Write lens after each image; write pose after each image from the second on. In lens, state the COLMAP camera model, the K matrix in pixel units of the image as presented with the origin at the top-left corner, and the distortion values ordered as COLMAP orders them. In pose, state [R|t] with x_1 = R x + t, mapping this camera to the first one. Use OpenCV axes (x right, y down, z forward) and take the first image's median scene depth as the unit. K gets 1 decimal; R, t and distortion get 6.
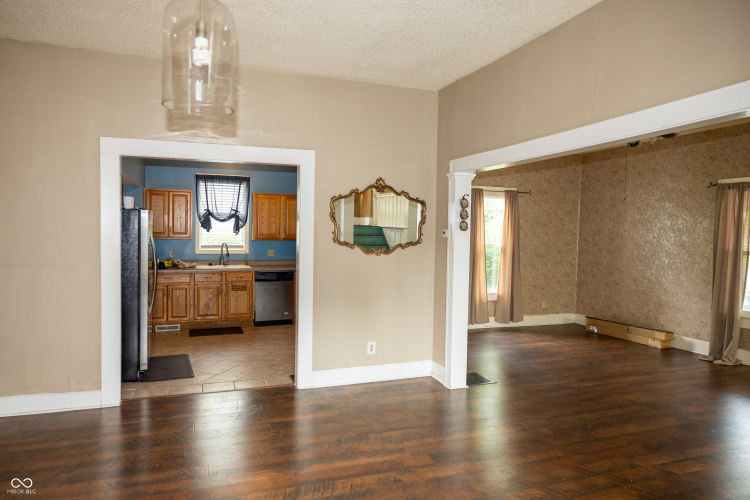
lens RADIAL K [[502.7, 0, 379.1], [0, 502.7, 251.1], [0, 0, 1]] dist [-0.001696, 0.001879]
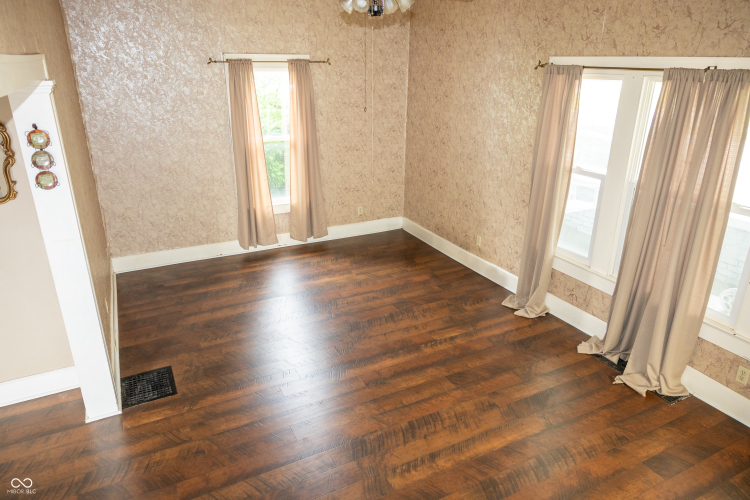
lens RADIAL K [[502.7, 0, 379.1], [0, 502.7, 251.1], [0, 0, 1]] dist [-0.001696, 0.001879]
pose [[0.993468, -0.050948, 0.102108, 0.332805], [0.015409, 0.946498, 0.322341, -0.105563], [-0.113068, -0.318662, 0.941100, 0.281409]]
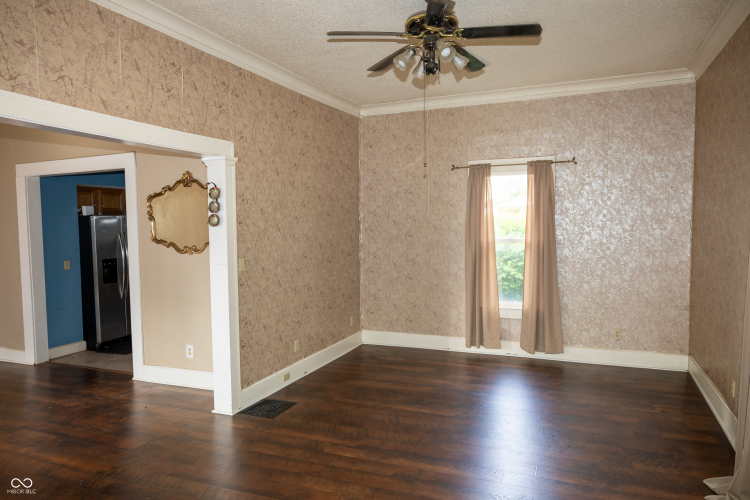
lens RADIAL K [[502.7, 0, 379.1], [0, 502.7, 251.1], [0, 0, 1]] dist [-0.001696, 0.001879]
pose [[0.735670, 0.009919, -0.677267, 0.652604], [-0.001124, 0.999909, 0.013424, -0.007607], [0.677339, -0.009114, 0.735615, 0.399060]]
